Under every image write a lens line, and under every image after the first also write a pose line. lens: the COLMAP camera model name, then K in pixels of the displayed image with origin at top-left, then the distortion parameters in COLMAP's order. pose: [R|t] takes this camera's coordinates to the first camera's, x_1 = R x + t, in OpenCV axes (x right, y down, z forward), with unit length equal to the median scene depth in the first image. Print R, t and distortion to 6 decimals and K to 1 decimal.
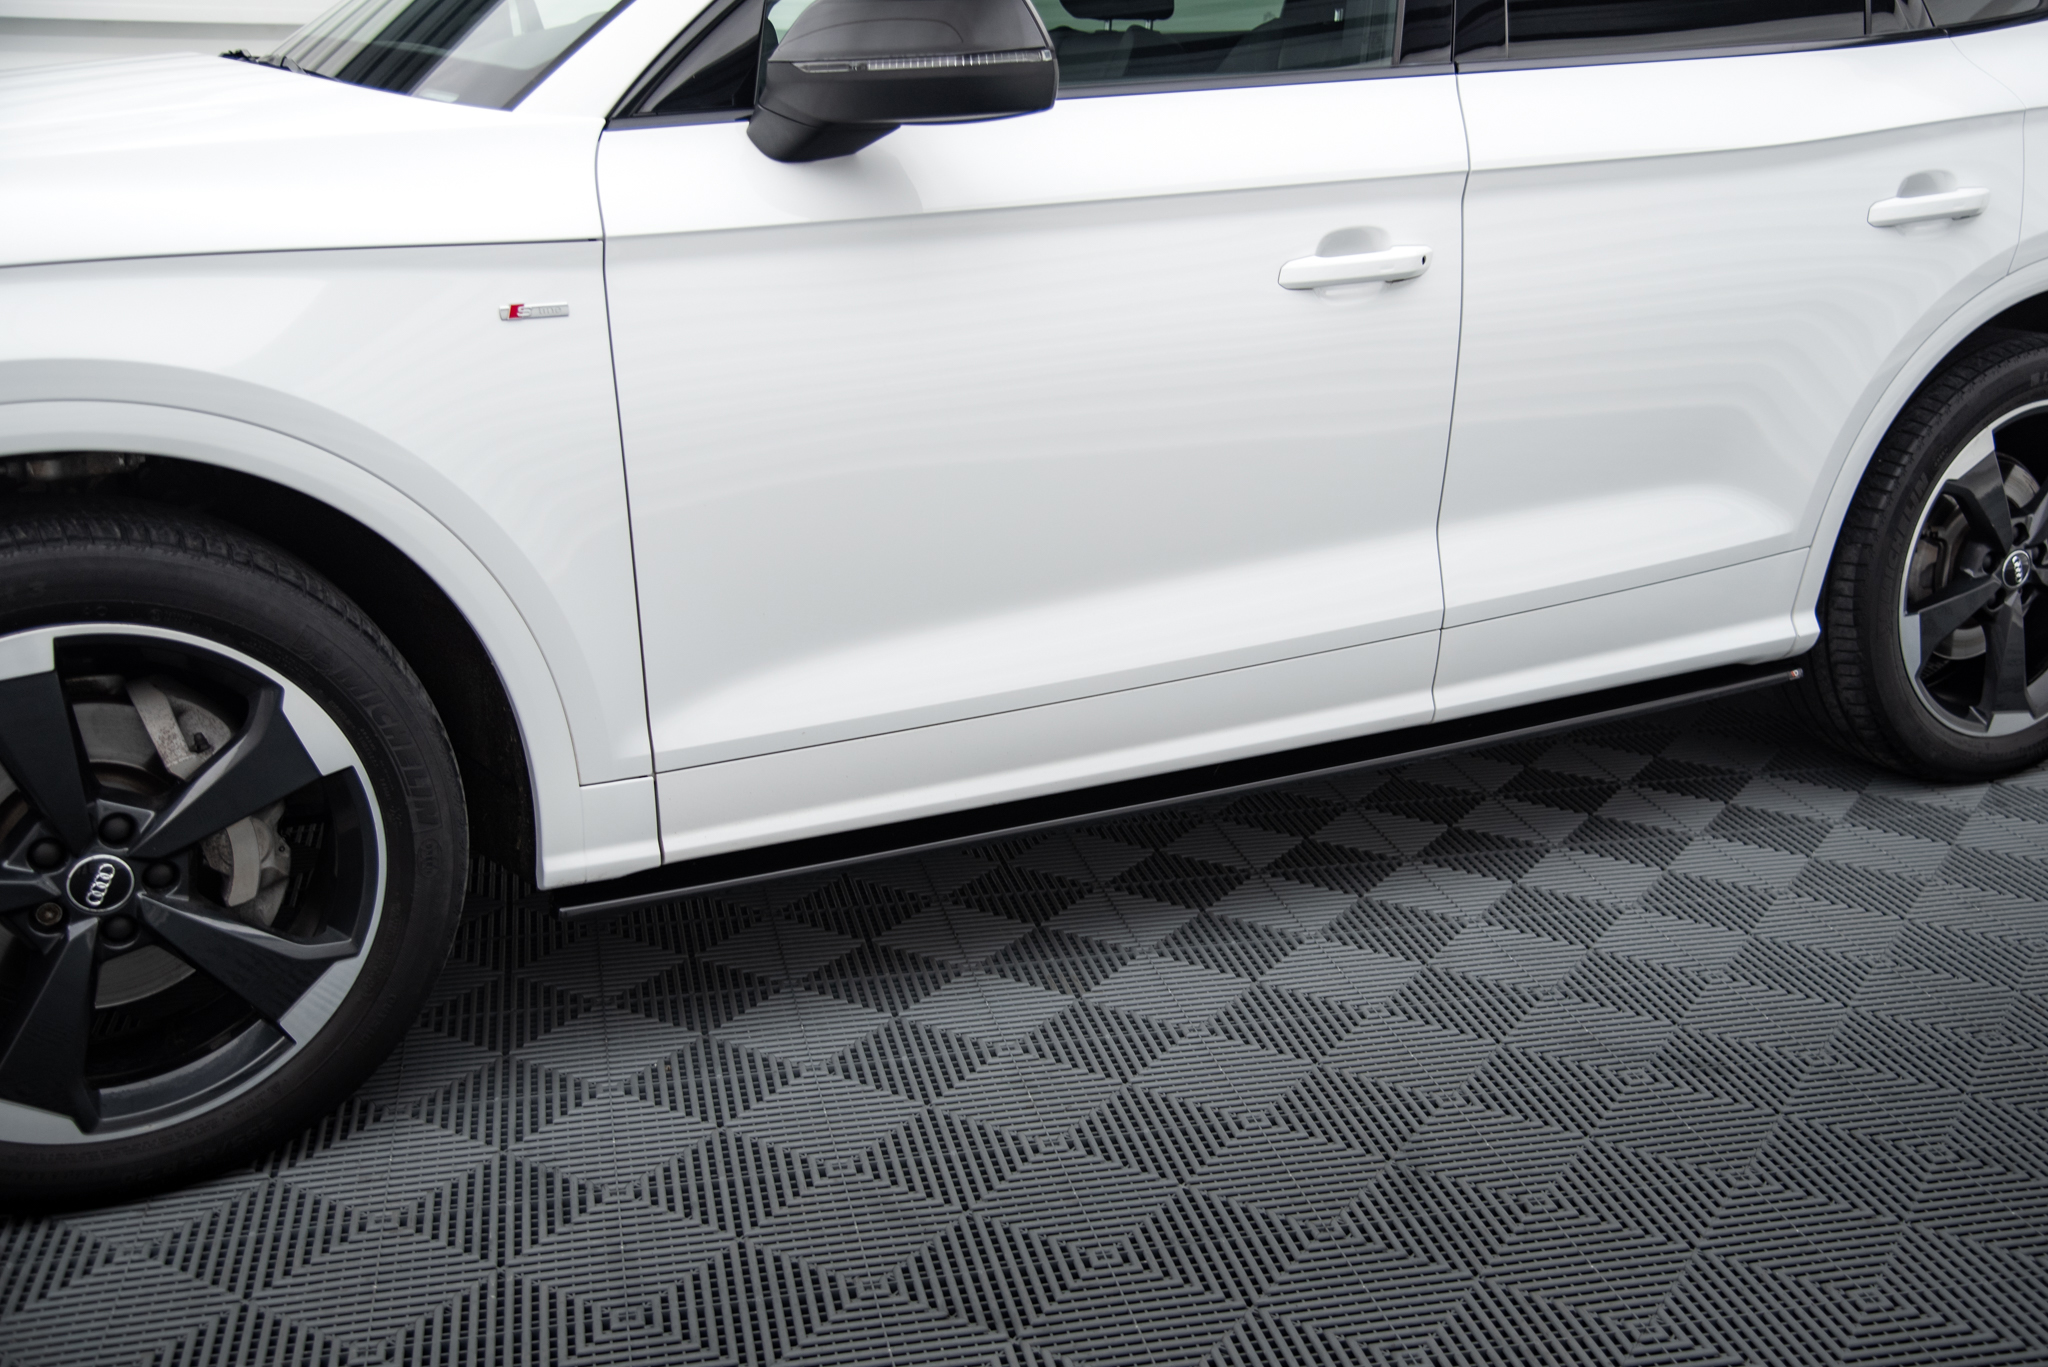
lens RADIAL K [[2106.0, 0, 1071.4], [0, 2106.0, 670.8], [0, 0, 1]] dist [-0.003709, 0.227183]
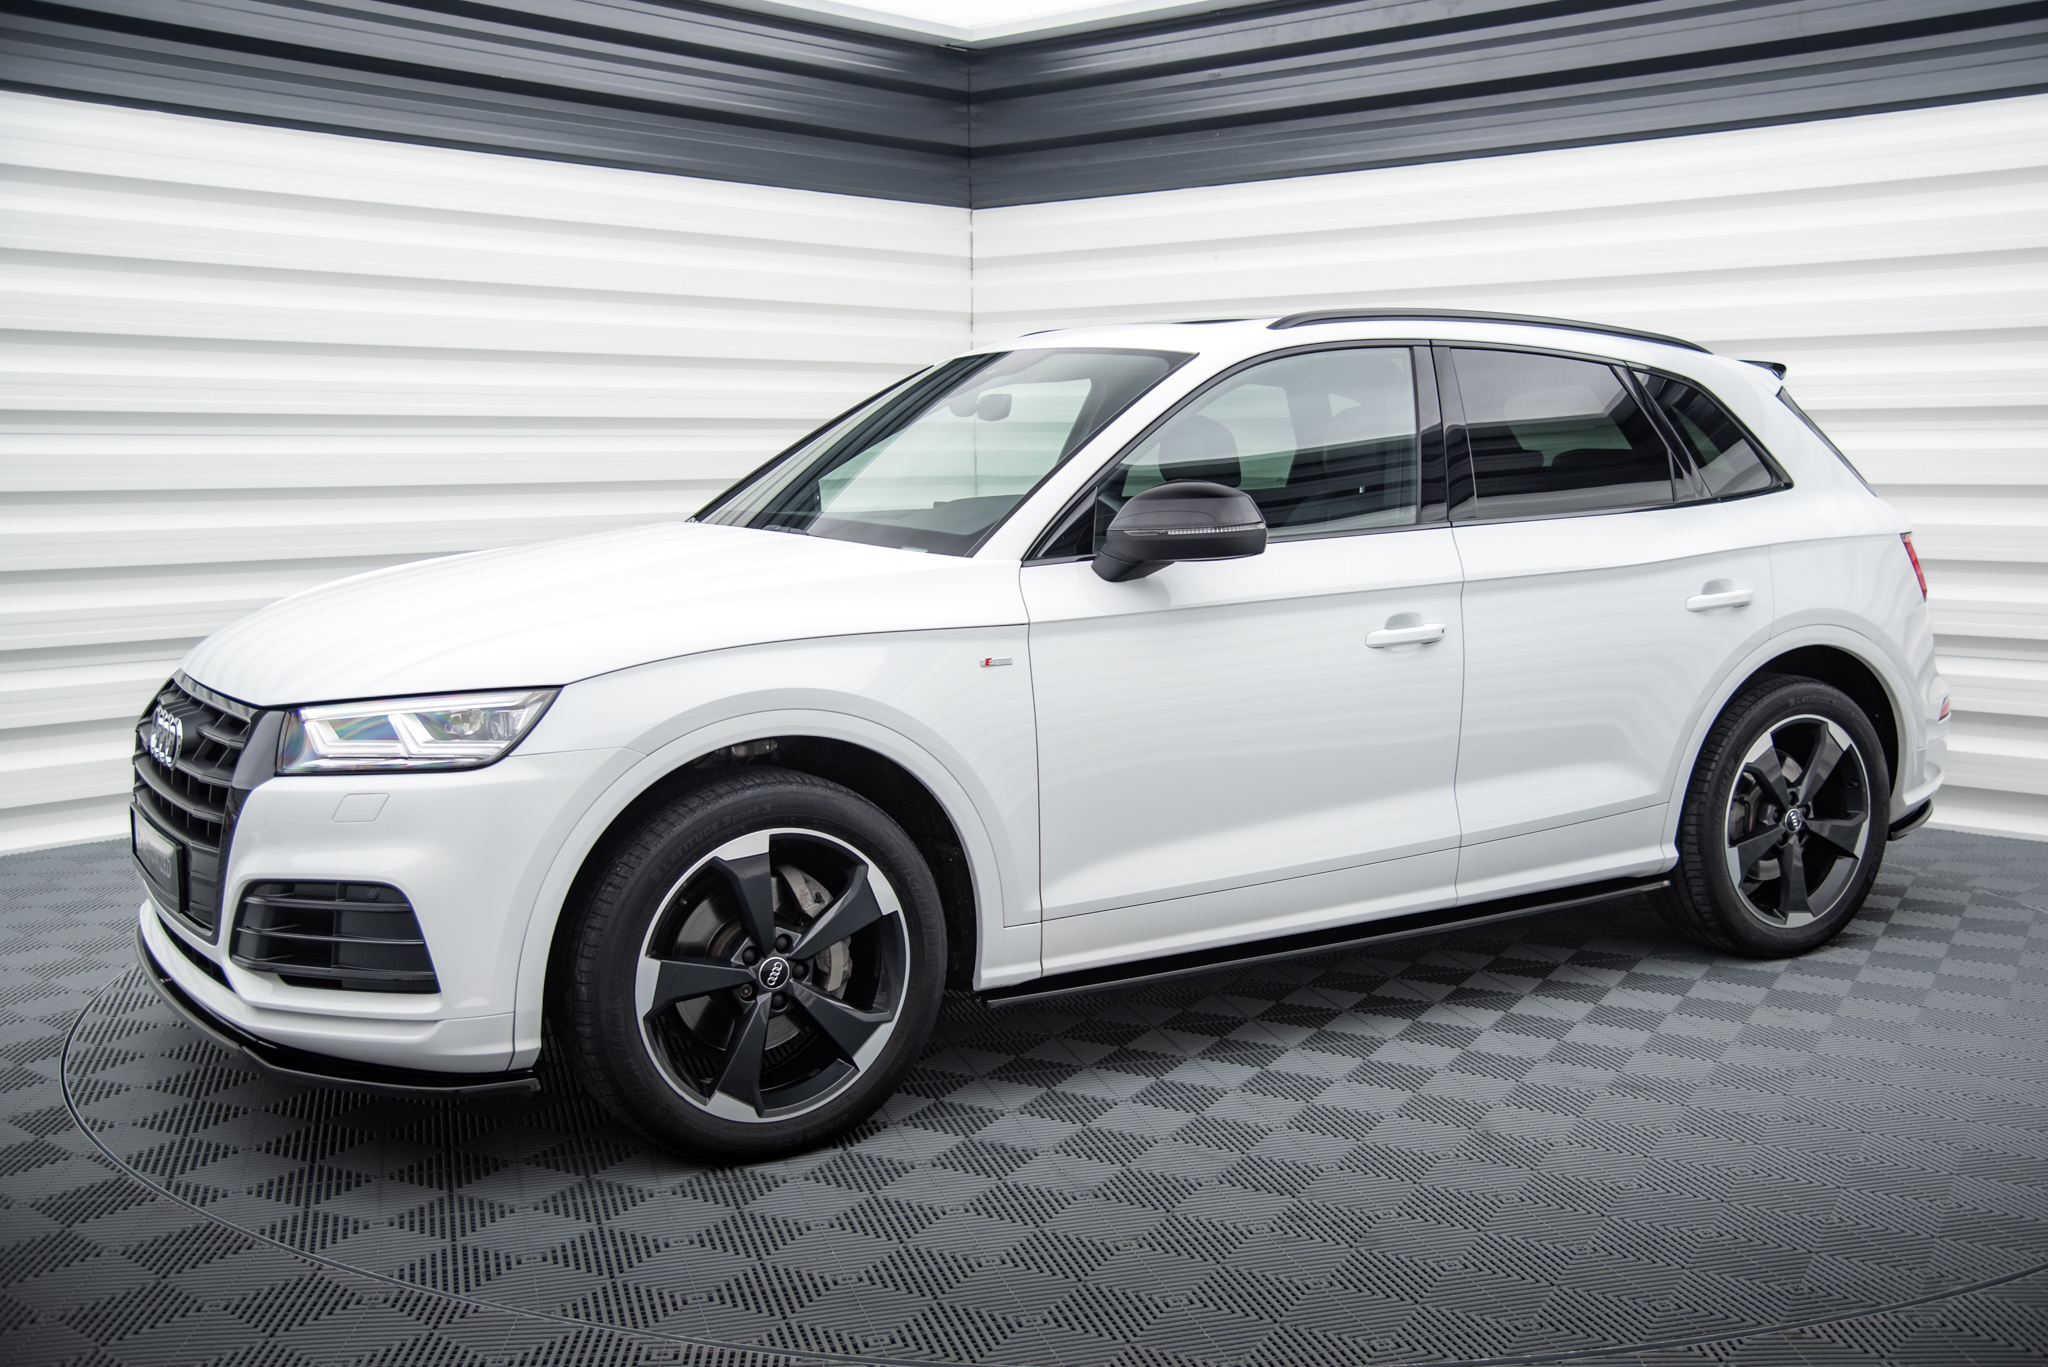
lens RADIAL K [[2127.0, 0, 1024.0], [0, 2127.0, 683.5], [0, 0, 1]] dist [0.002851, 0.235864]
pose [[0.997904, -0.014333, 0.063108, -0.258384], [0.025352, 0.983805, -0.177439, 0.135035], [-0.059543, 0.178667, 0.982106, -0.625001]]
